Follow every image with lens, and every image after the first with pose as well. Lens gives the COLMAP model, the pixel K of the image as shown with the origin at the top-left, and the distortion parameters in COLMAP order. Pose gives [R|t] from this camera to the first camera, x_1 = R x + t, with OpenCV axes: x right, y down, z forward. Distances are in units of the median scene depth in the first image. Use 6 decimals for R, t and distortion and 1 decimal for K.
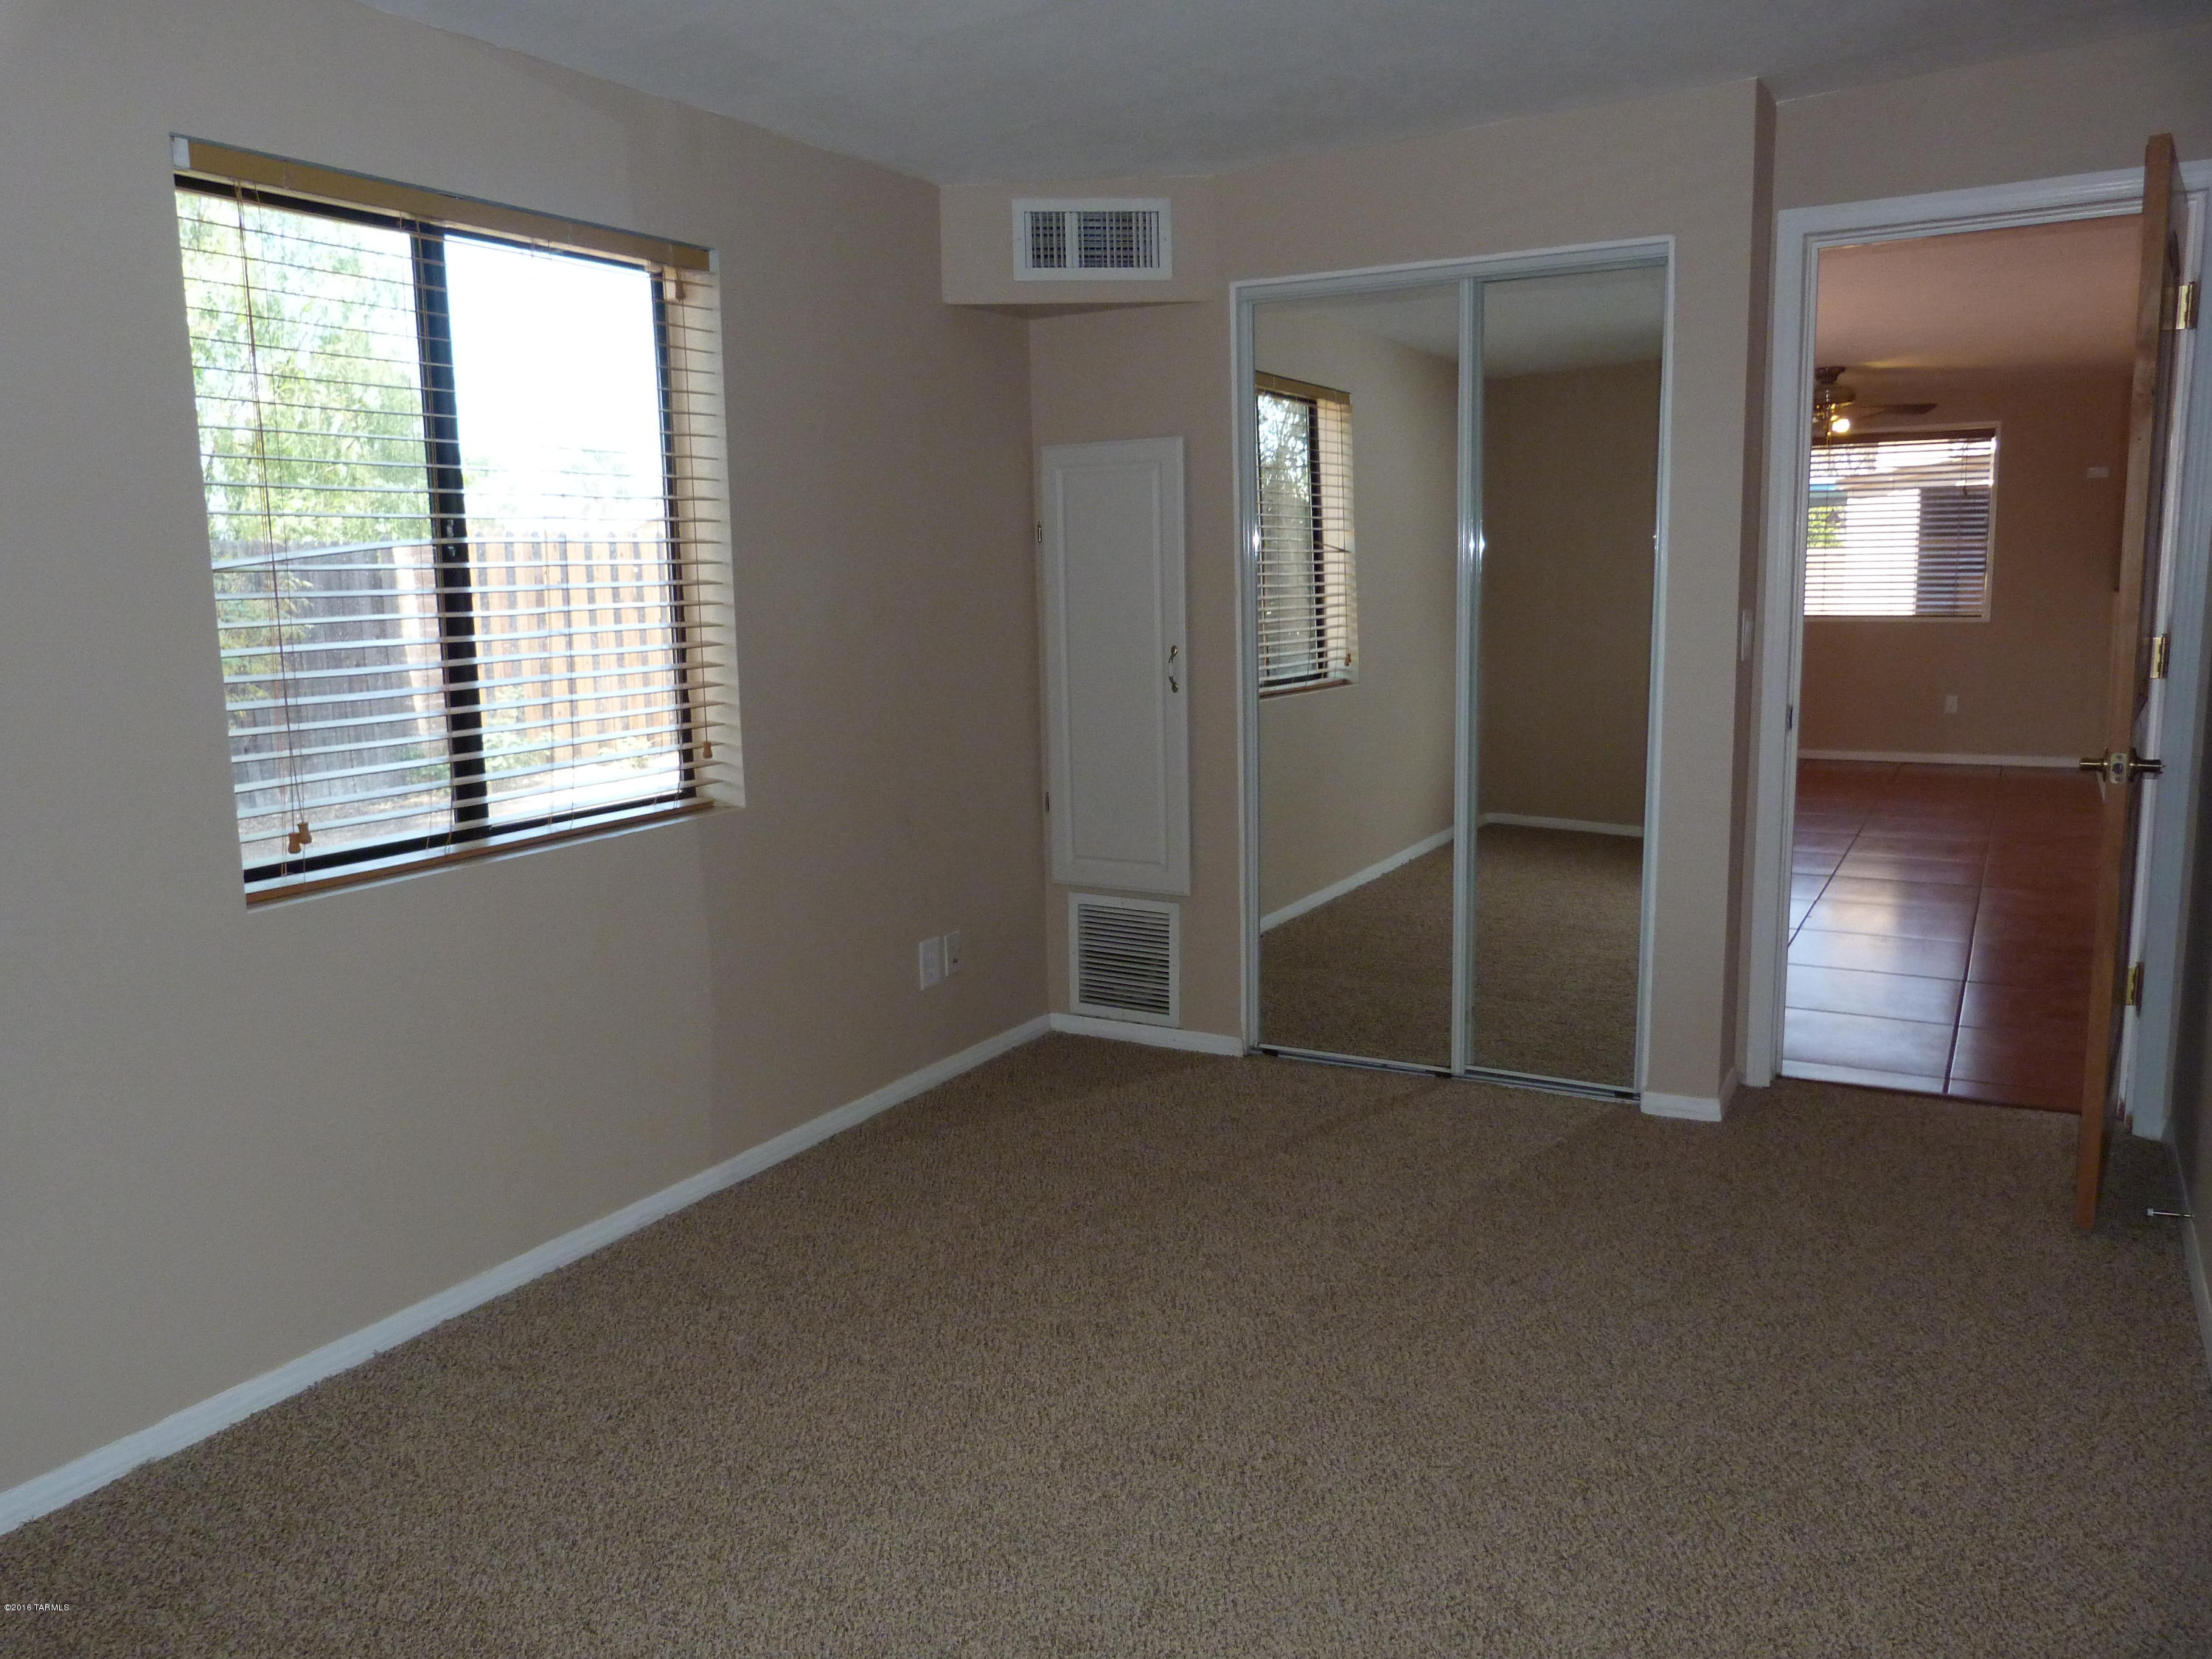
lens RADIAL K [[1651.0, 0, 1088.7], [0, 1651.0, 829.4], [0, 0, 1]] dist [-0.047069, 0.032873]
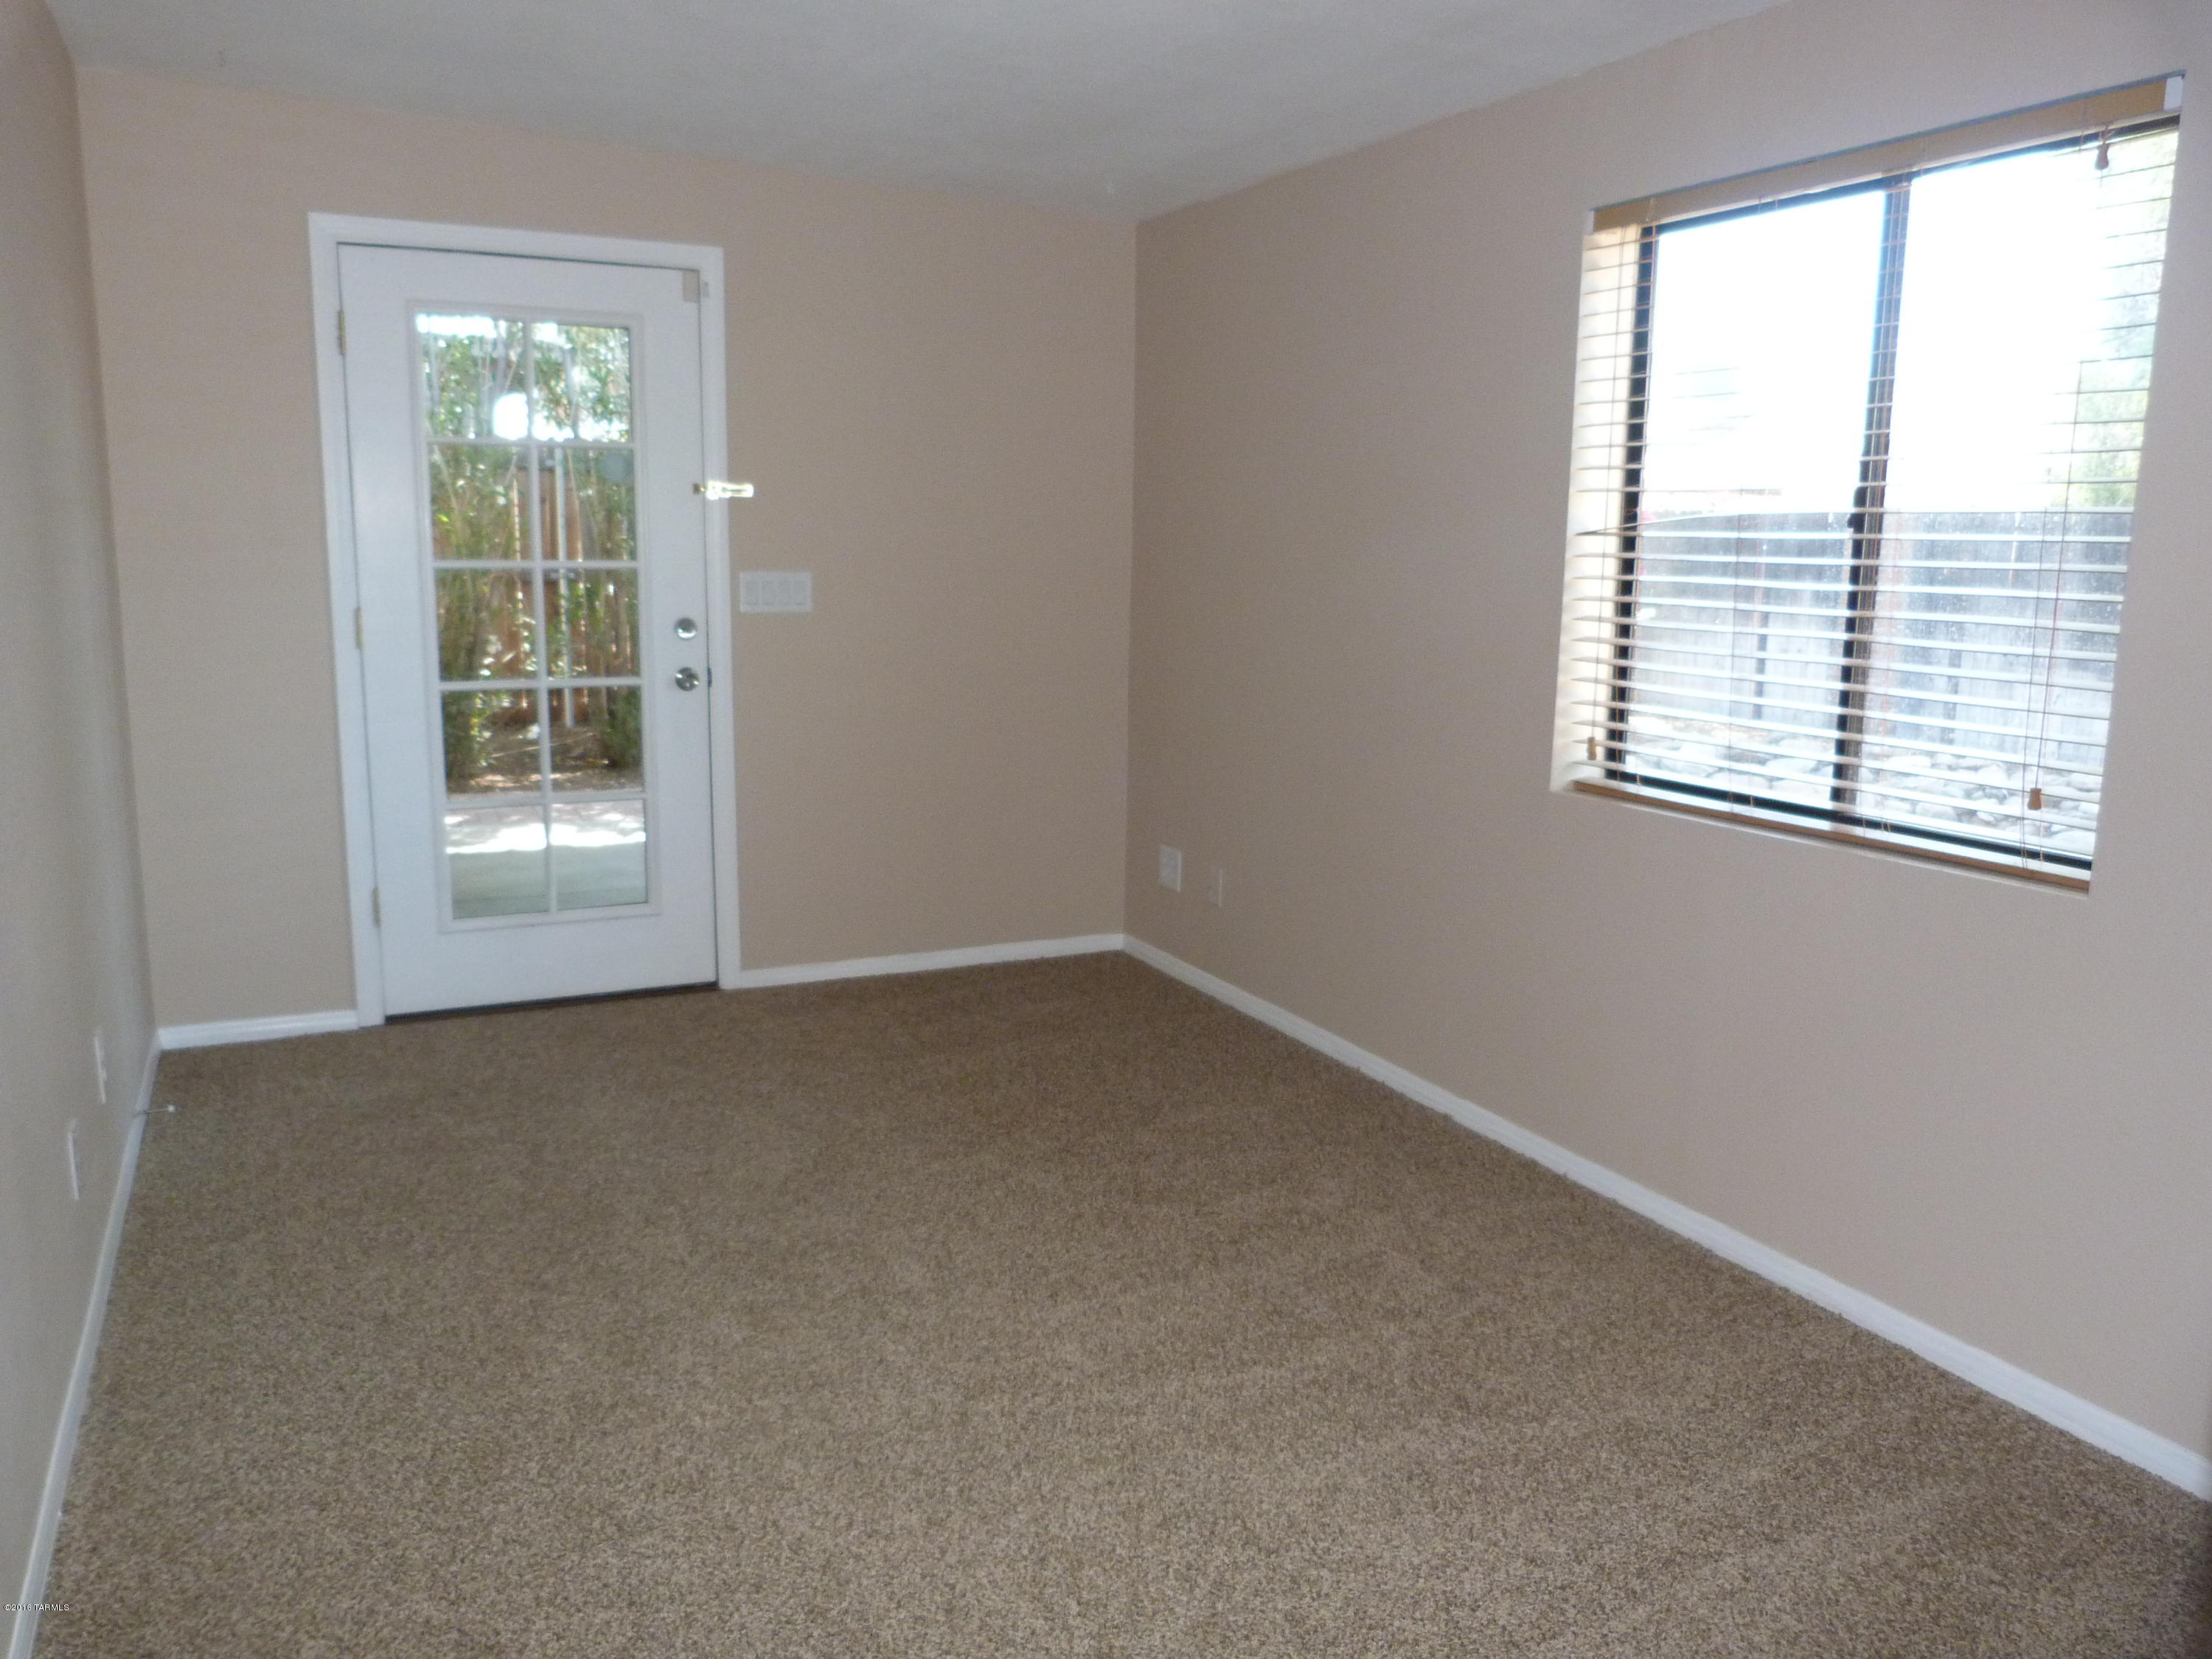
lens RADIAL K [[1651.0, 0, 1088.7], [0, 1651.0, 829.4], [0, 0, 1]] dist [-0.047069, 0.032873]
pose [[-0.554279, 0.149101, -0.818868, 0.696444], [-0.149748, 0.949907, 0.274323, -0.199161], [0.818749, 0.274675, -0.504185, 1.197171]]
